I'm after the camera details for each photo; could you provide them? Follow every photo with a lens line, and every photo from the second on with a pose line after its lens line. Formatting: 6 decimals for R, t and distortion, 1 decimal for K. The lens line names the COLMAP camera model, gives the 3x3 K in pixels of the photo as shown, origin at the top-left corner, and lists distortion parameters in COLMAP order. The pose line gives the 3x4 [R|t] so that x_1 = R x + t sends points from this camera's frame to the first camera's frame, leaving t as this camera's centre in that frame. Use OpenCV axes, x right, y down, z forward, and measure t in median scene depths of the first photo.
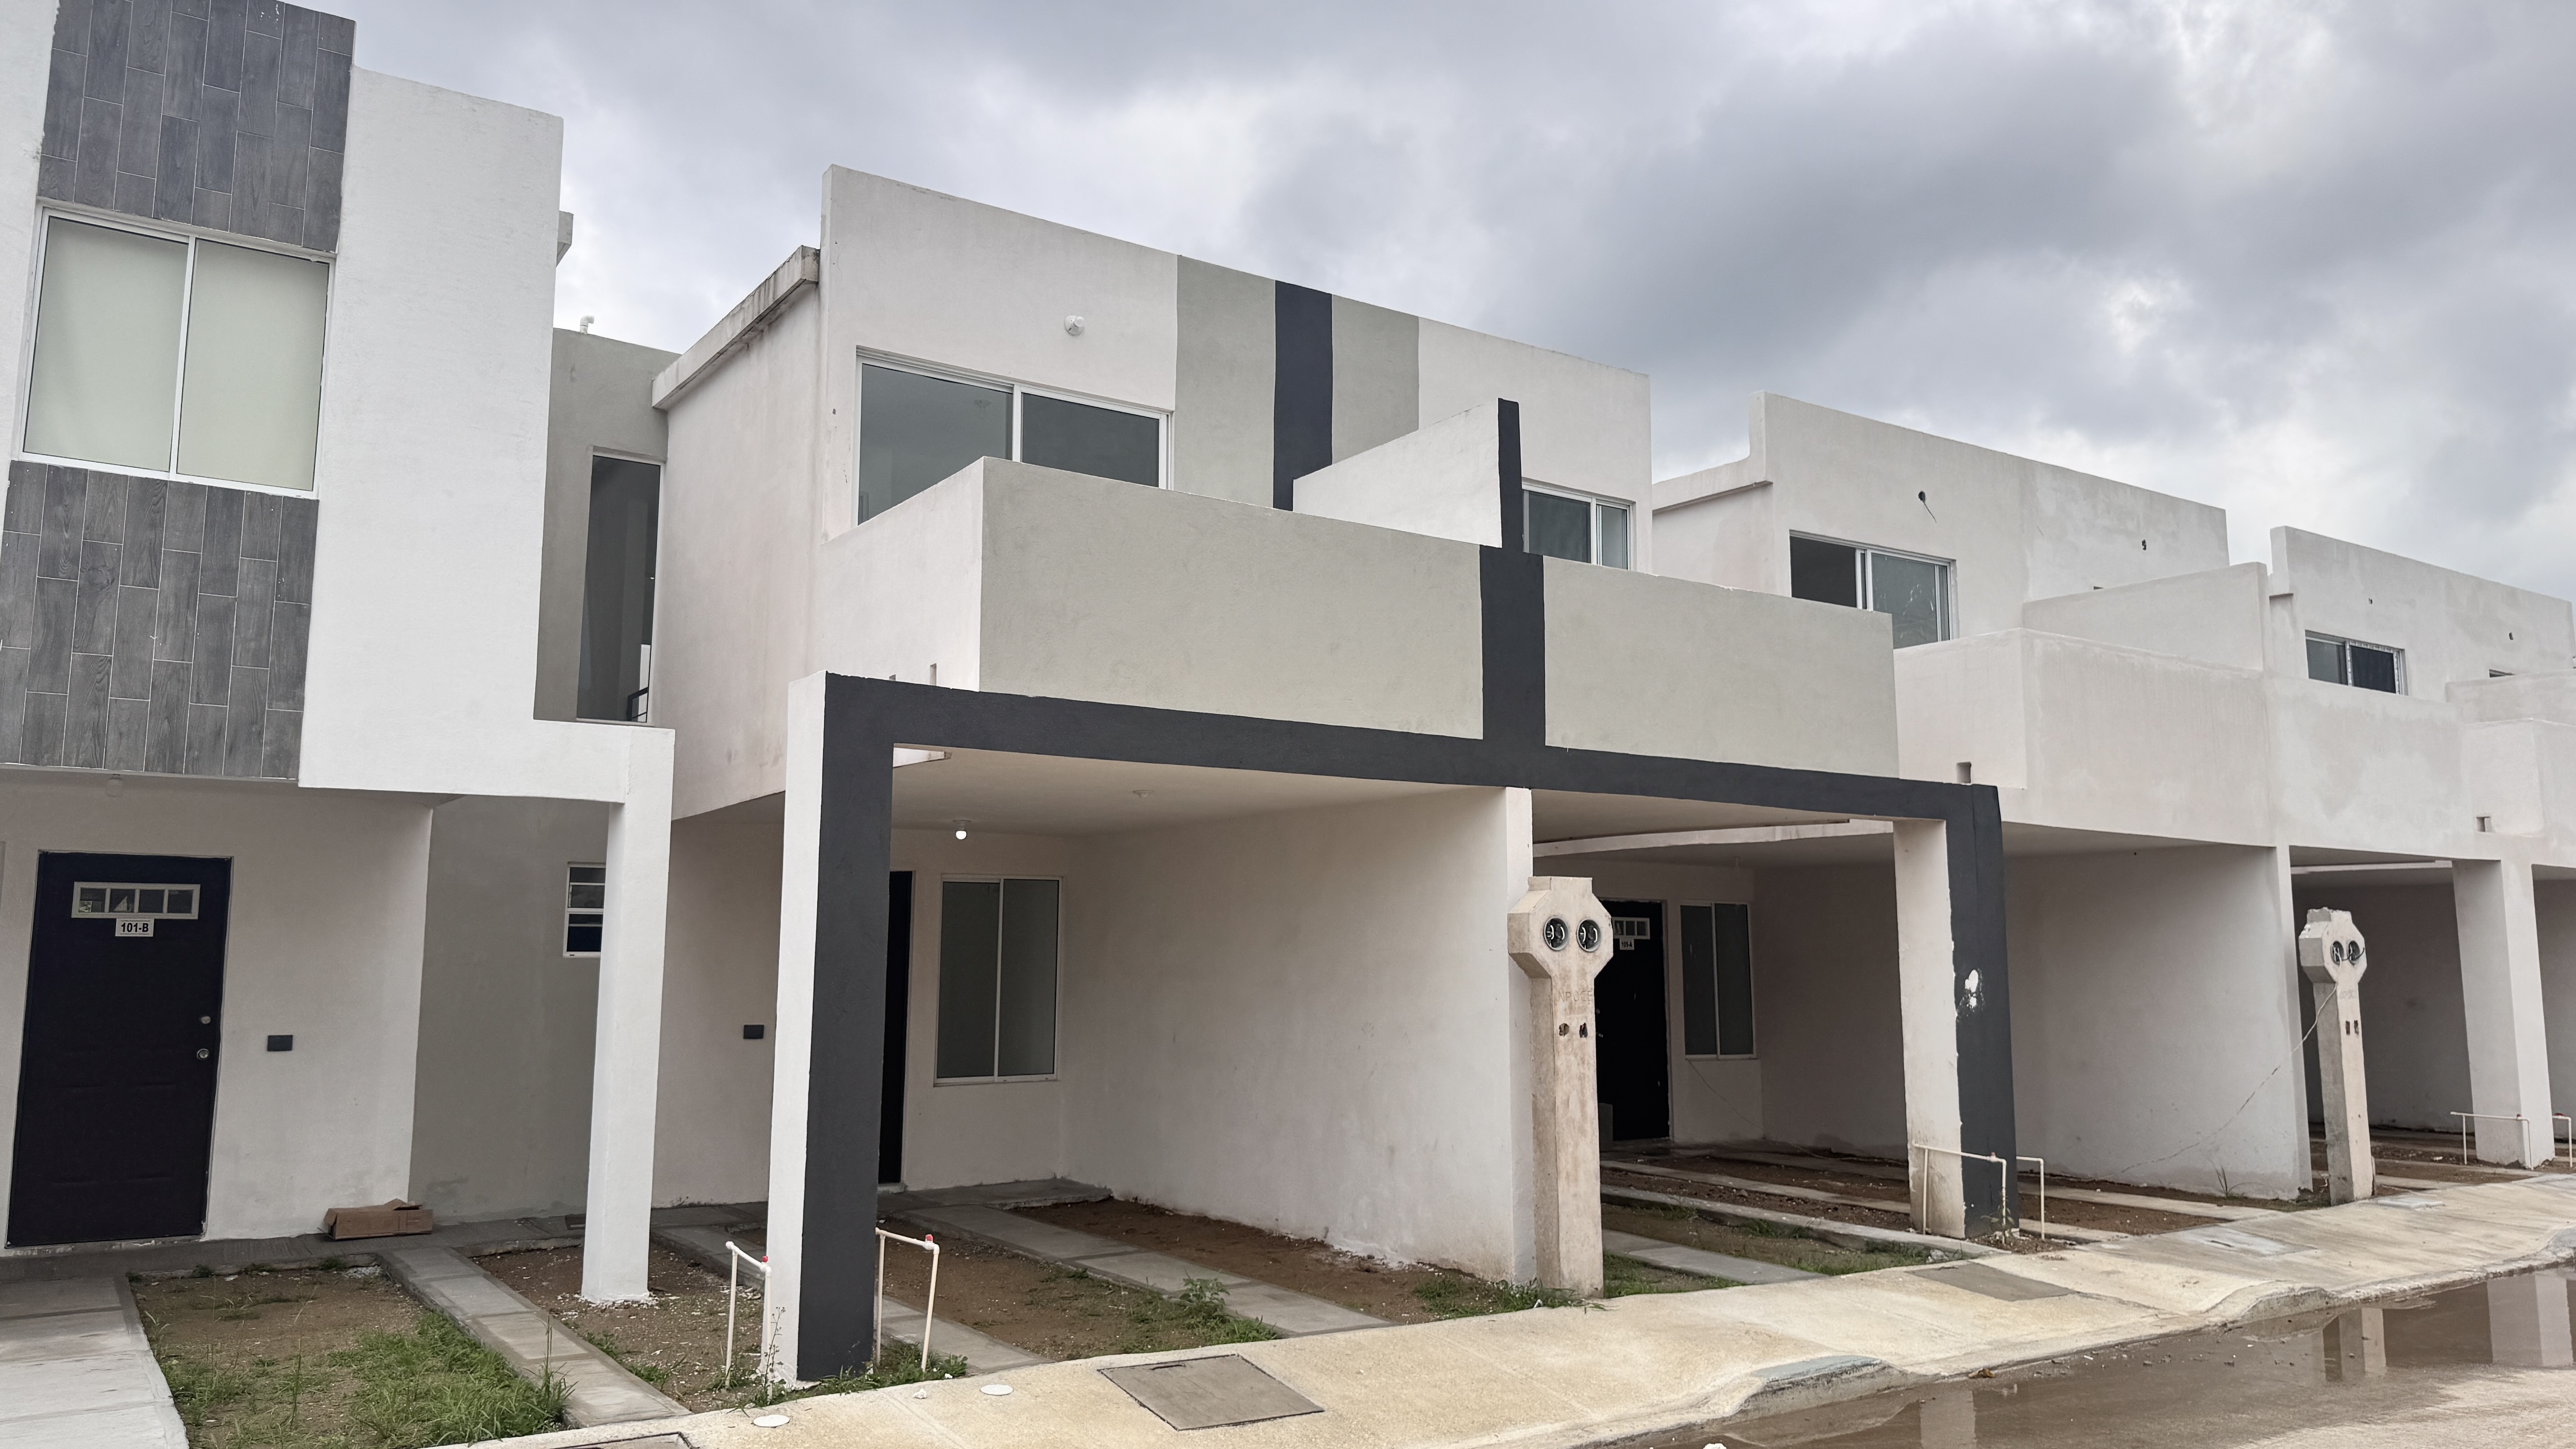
lens RADIAL K [[1784.8, 0, 1279.7], [0, 1784.8, 708.4], [0, 0, 1]] dist [0.036334, -0.049511]
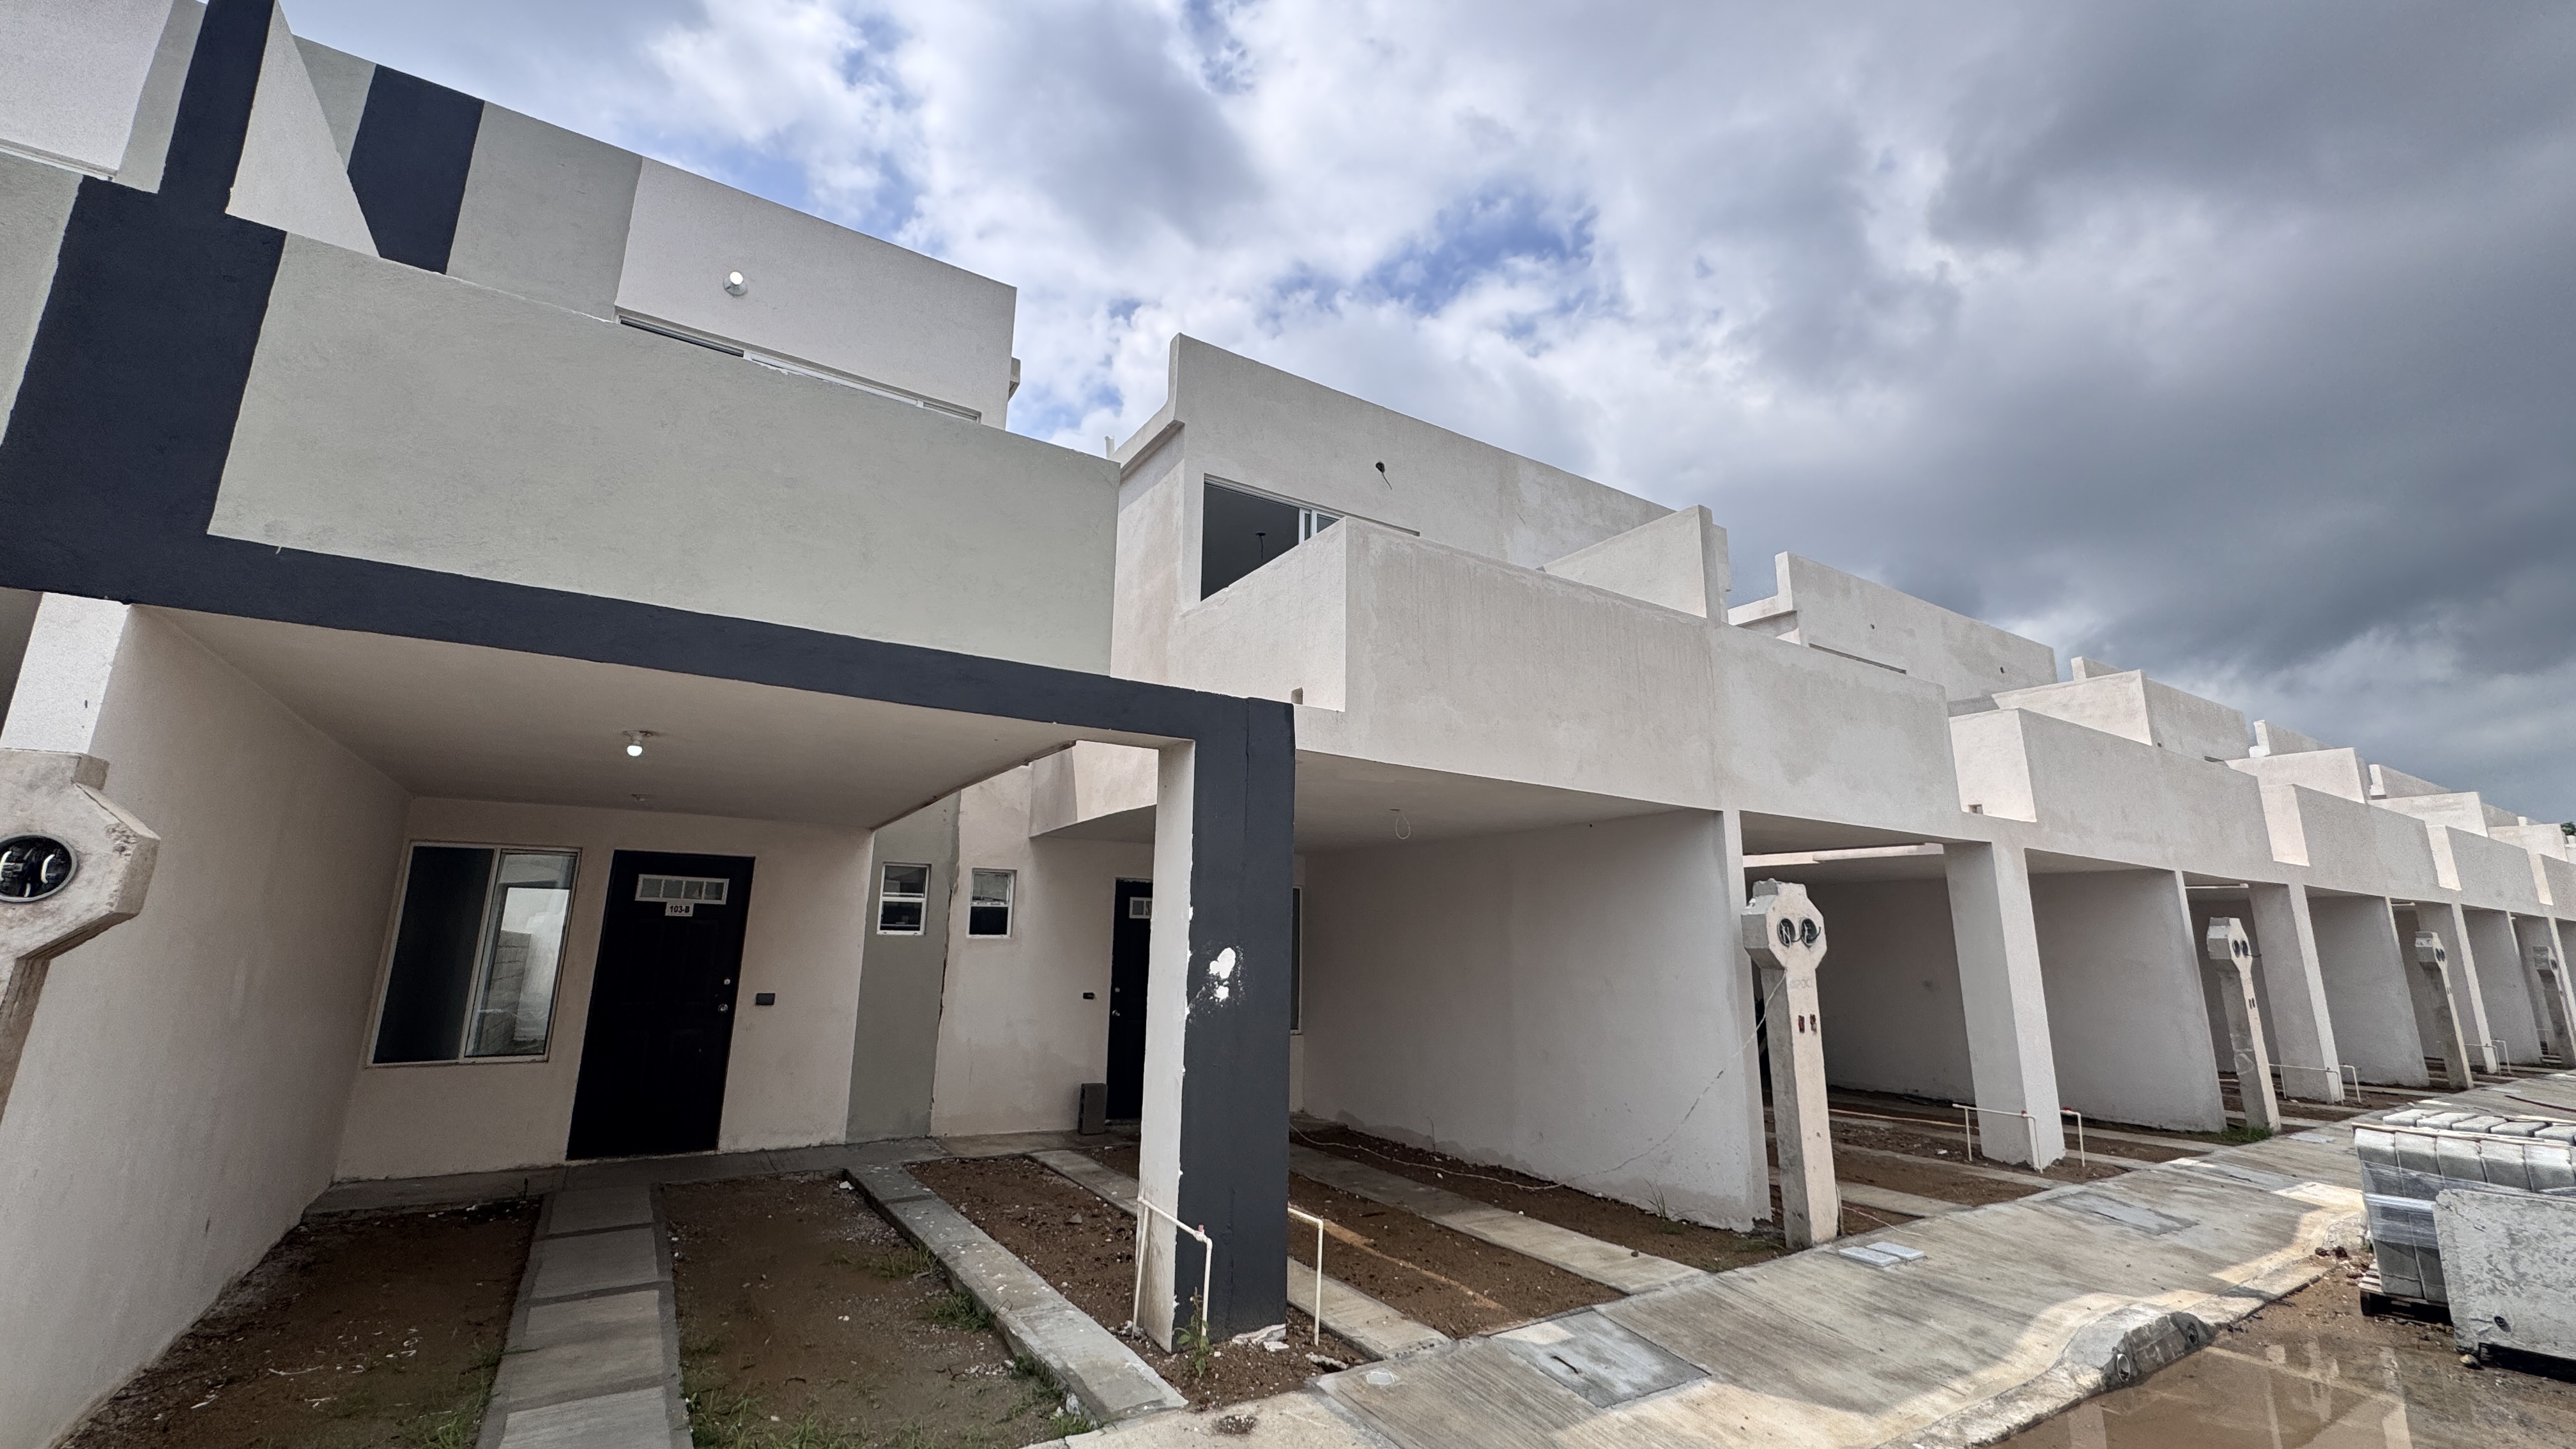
lens RADIAL K [[1017.2, 0, 1277.6], [0, 1017.2, 719.1], [0, 0, 1]] dist [-0.005007, -0.000008]
pose [[0.999518, 0.003048, -0.030890, 0.456287], [-0.005478, 0.996869, -0.078885, 0.093961], [0.030553, 0.079017, 0.996405, 0.639740]]
